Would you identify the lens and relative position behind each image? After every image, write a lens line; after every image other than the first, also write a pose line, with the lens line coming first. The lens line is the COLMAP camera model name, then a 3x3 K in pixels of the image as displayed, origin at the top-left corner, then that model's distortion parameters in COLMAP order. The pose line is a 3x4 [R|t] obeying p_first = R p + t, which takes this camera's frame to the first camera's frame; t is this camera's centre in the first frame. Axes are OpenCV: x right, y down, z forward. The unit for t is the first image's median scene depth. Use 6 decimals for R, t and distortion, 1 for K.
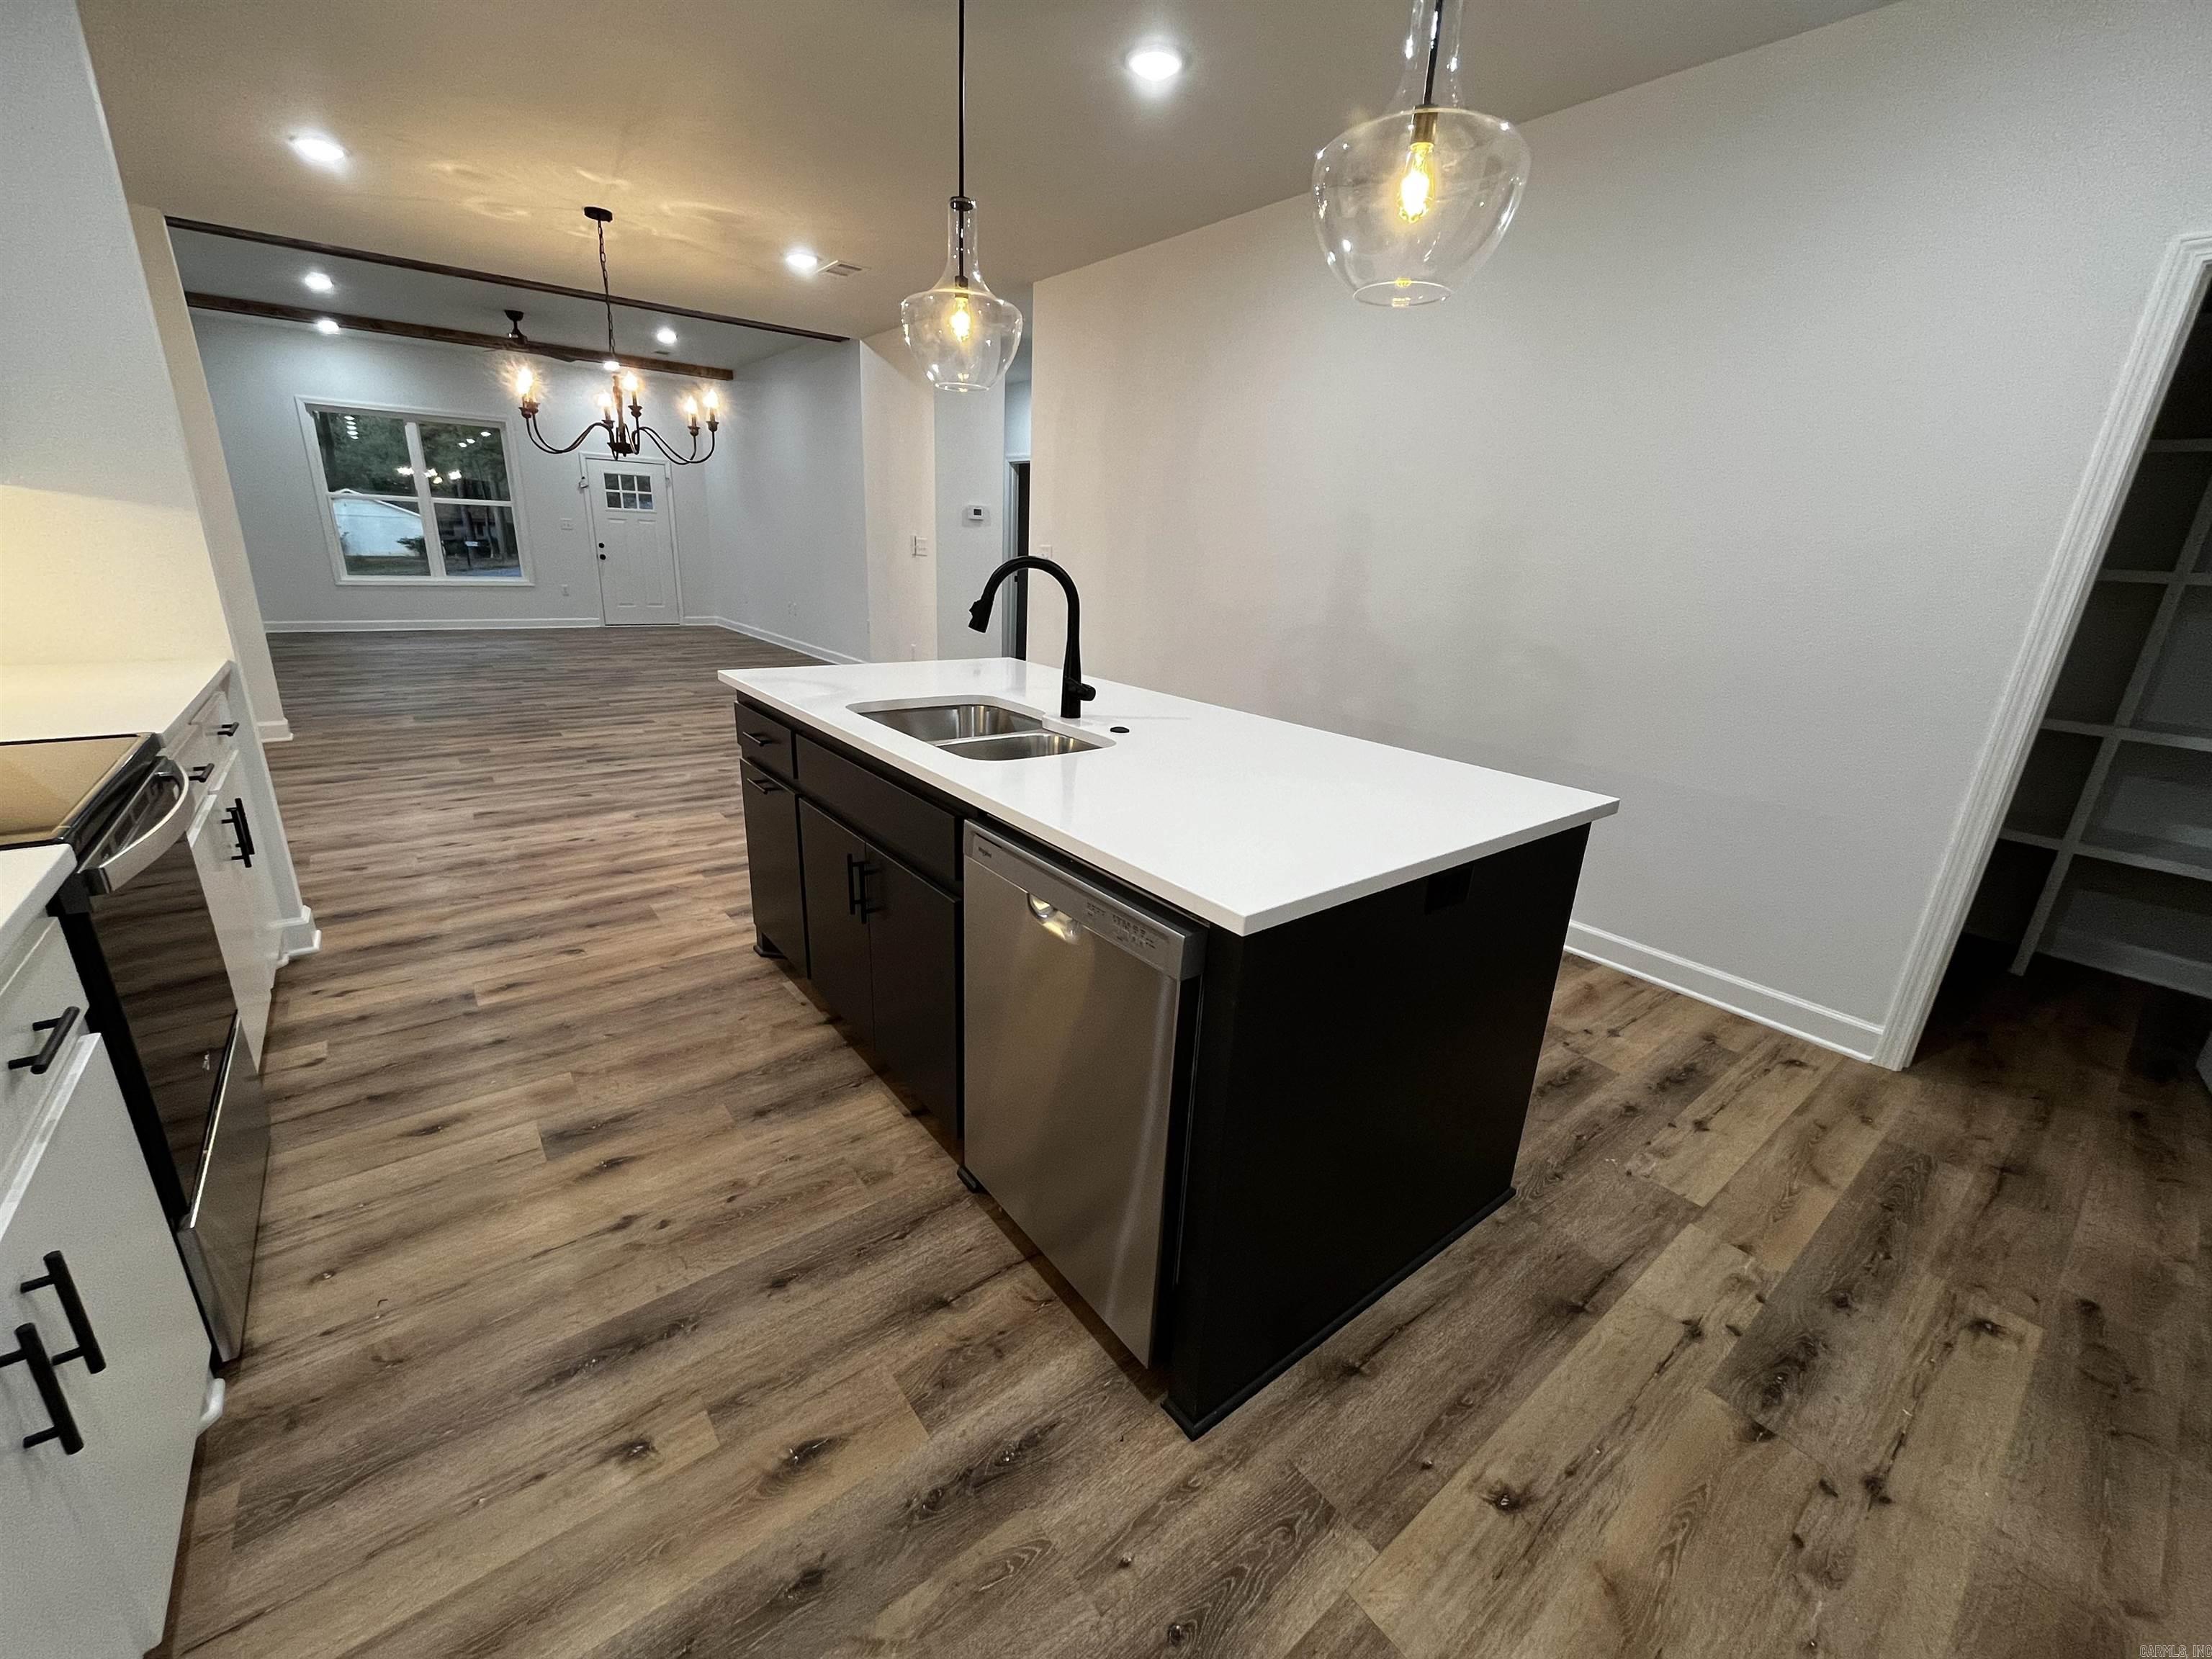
lens RADIAL K [[892.4, 0, 1100.6], [0, 892.4, 834.8], [0, 0, 1]] dist [-0.003183, 0.000244]
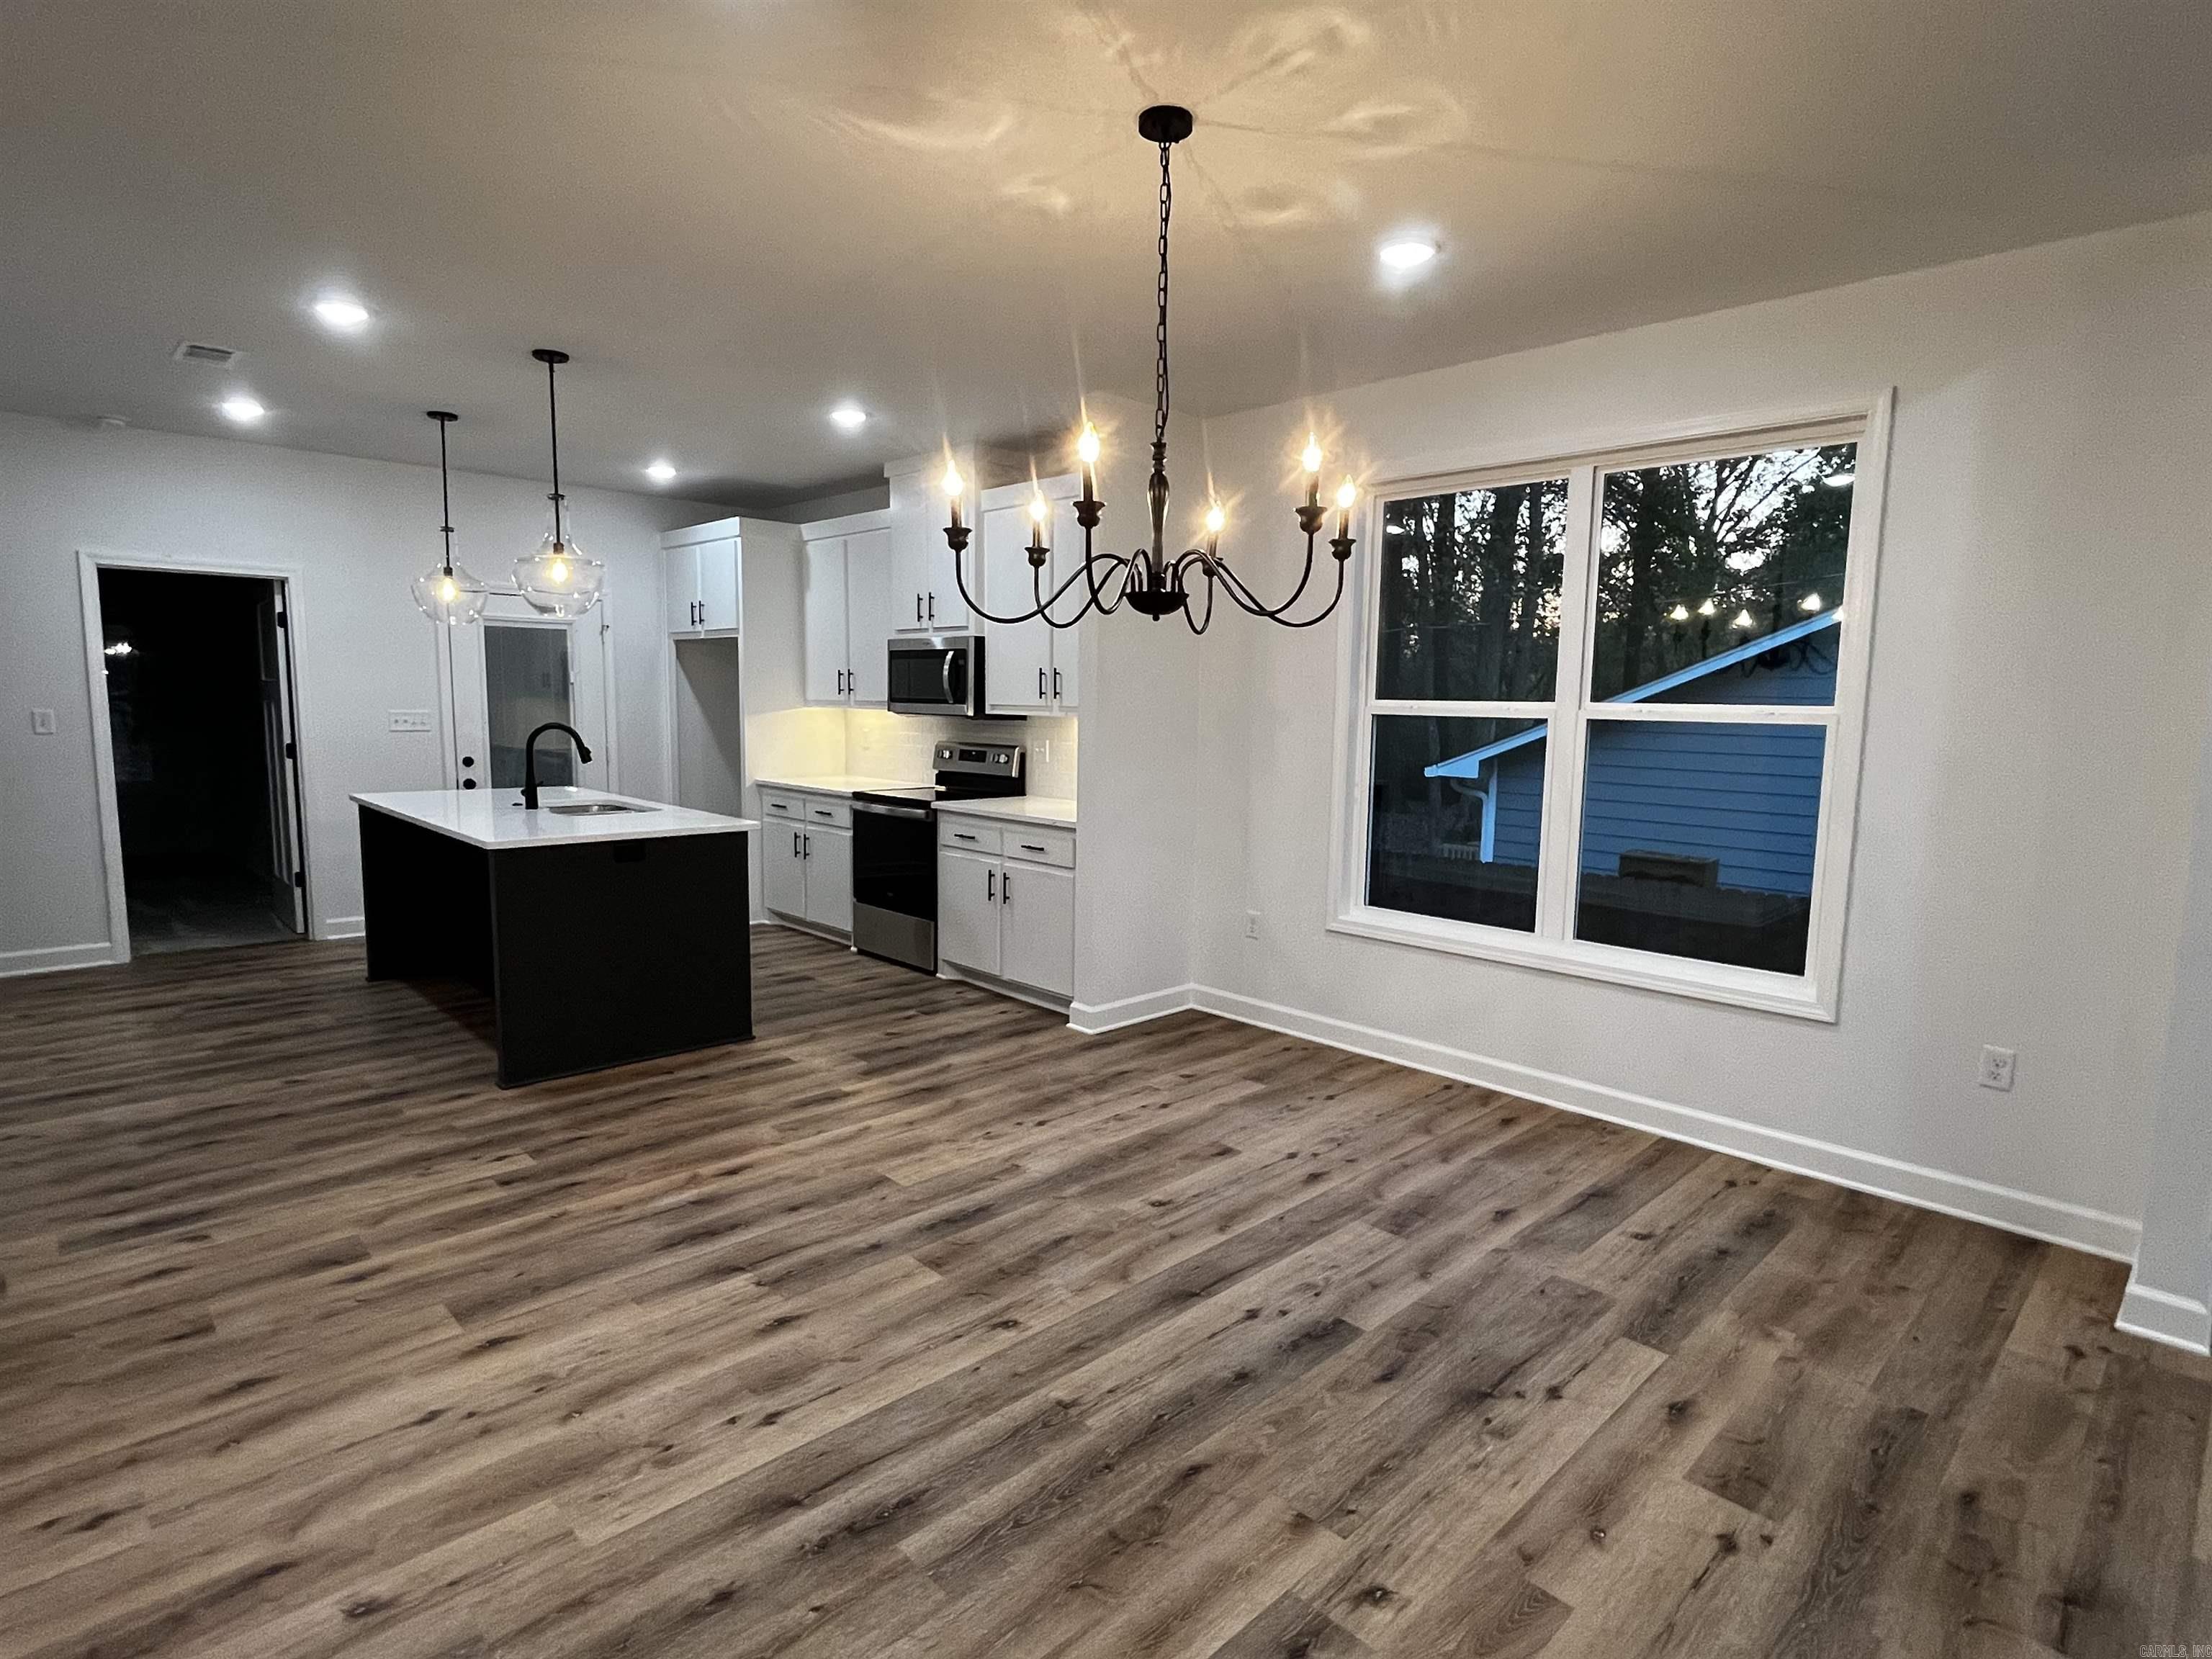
lens RADIAL K [[1151.7, 0, 1106.8], [0, 1151.7, 833.2], [0, 0, 1]] dist [-0.003053, 0.000282]
pose [[-0.992465, -0.050554, -0.111610, -0.714462], [-0.092969, 0.904038, 0.417221, -0.898612], [0.079807, 0.424453, -0.901926, 2.484308]]
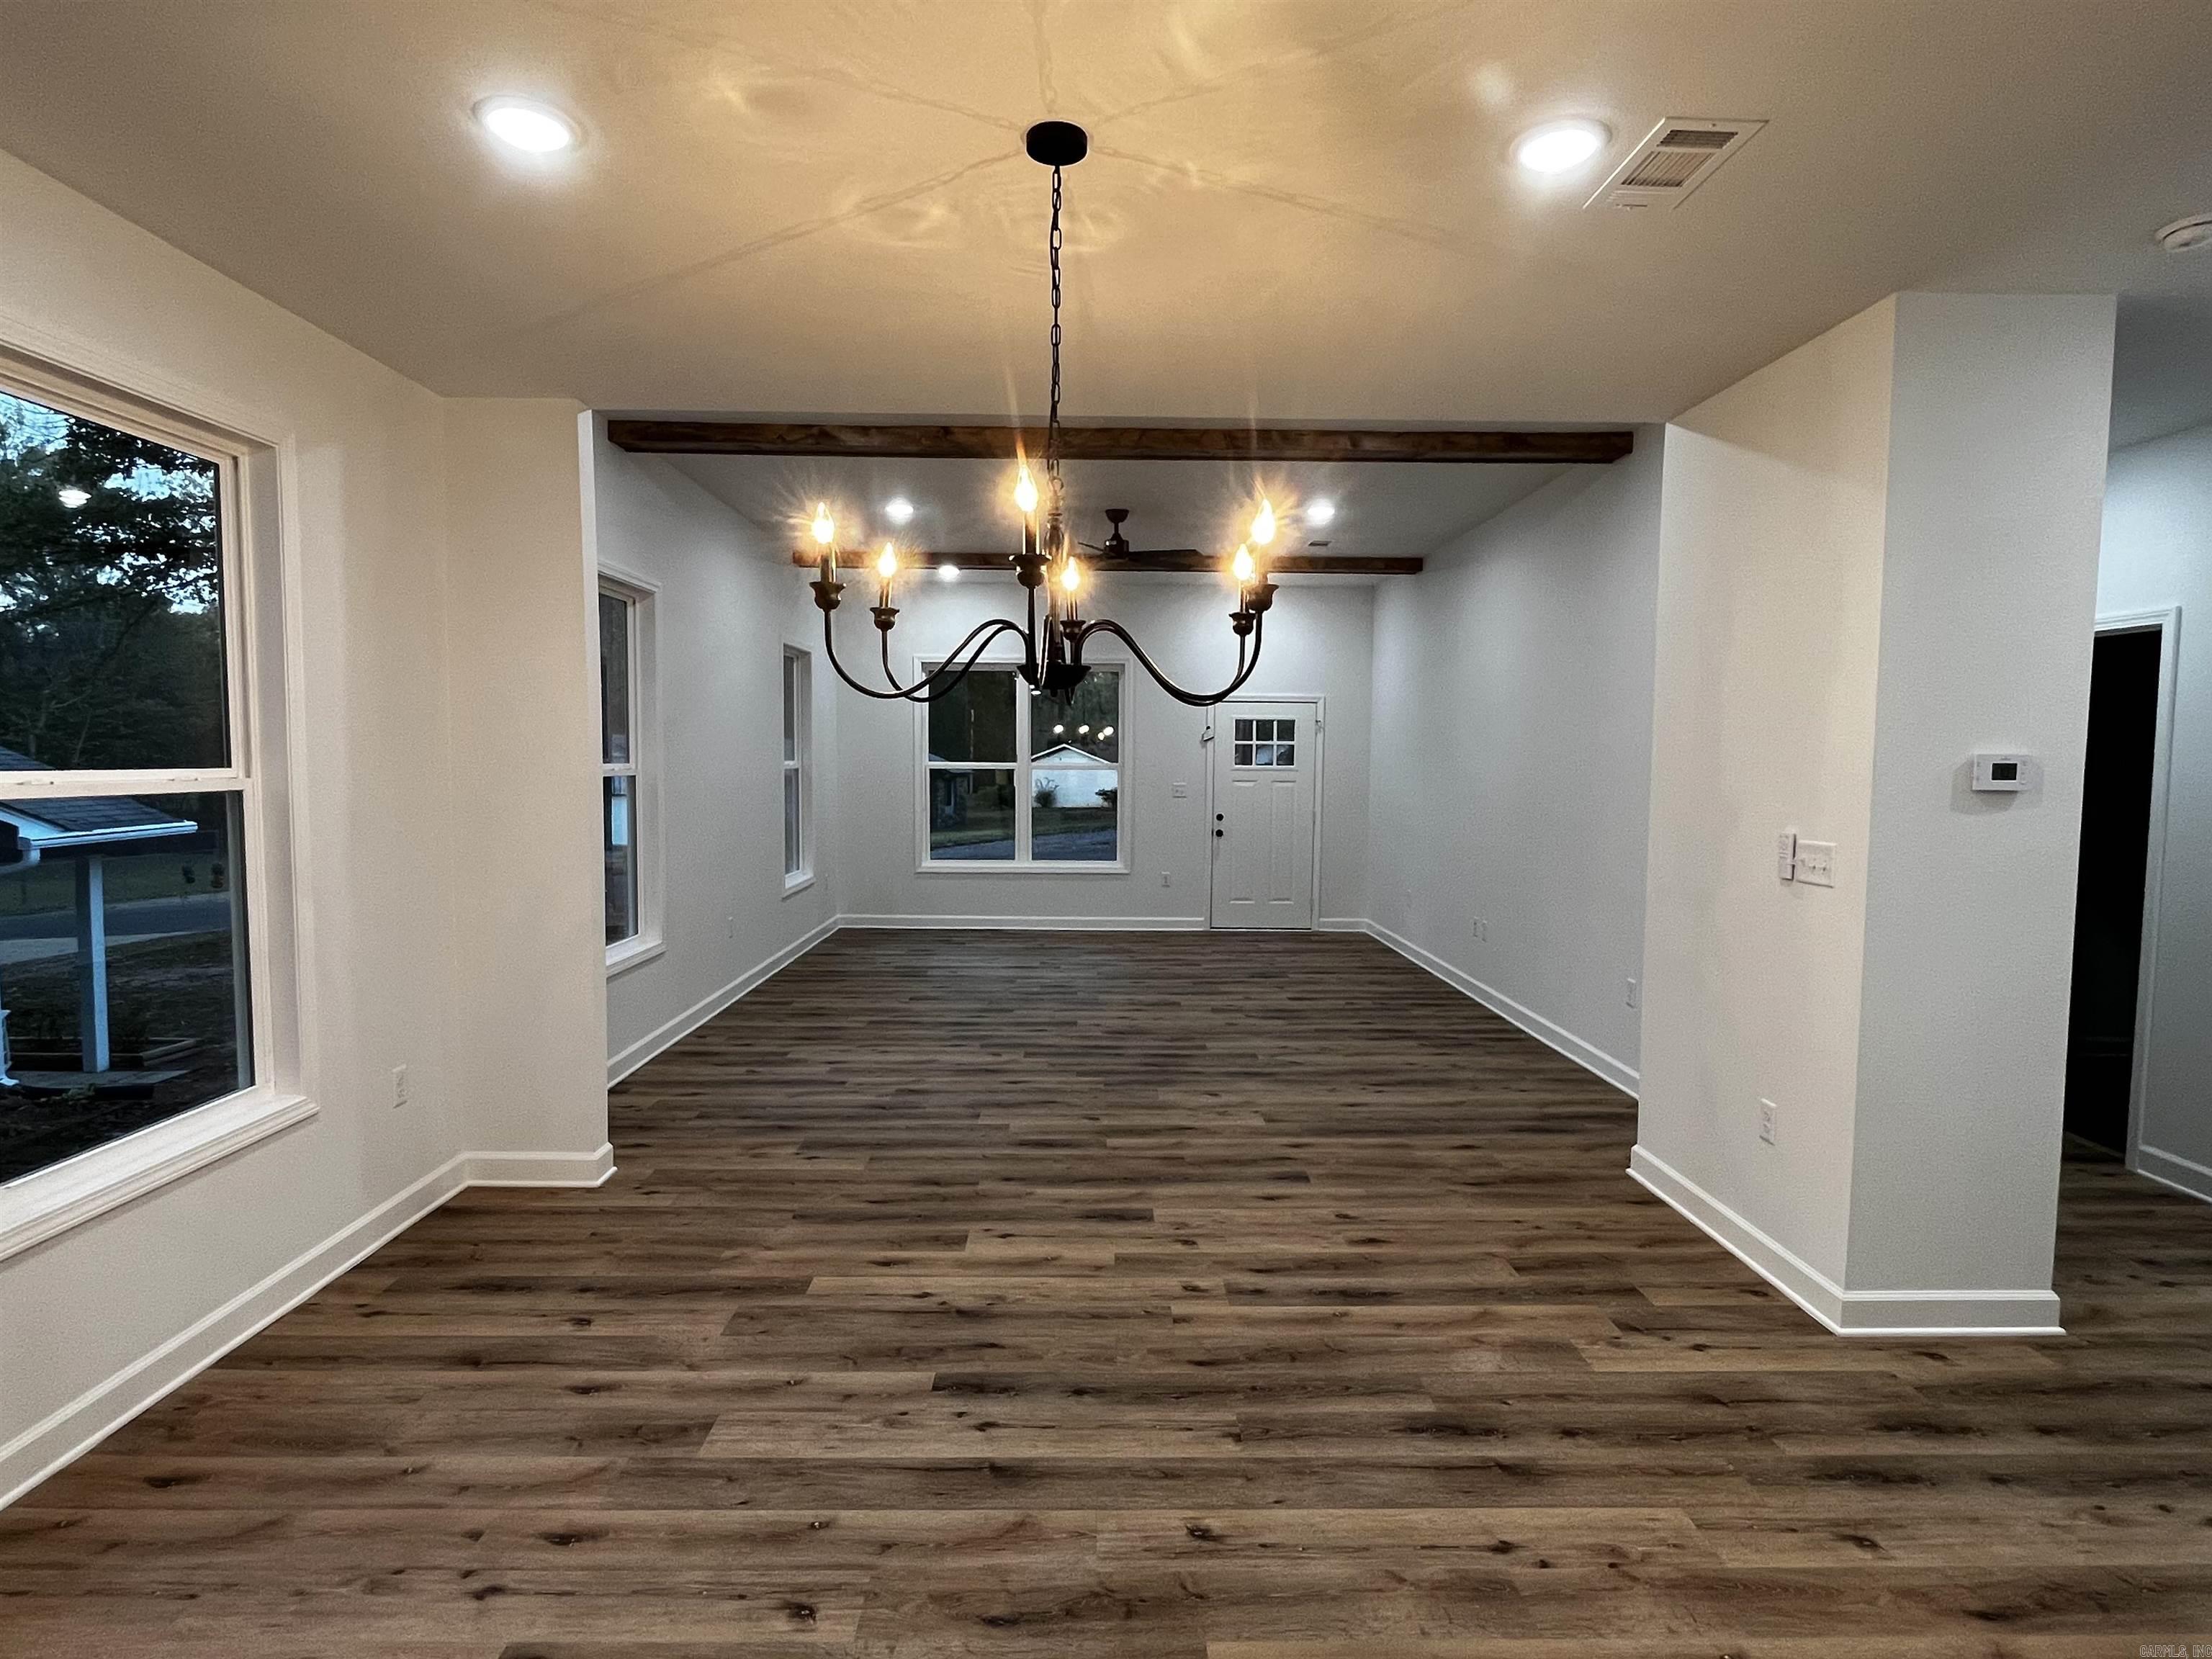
lens RADIAL K [[1151.7, 0, 1103.2], [0, 1151.7, 834.9], [0, 0, 1]] dist [-0.003053, 0.000282]
pose [[0.794546, 0.000998, -0.607203, -0.332215], [-0.162495, 0.963875, -0.211045, -0.415968], [0.585057, 0.266352, 0.766006, 1.018579]]
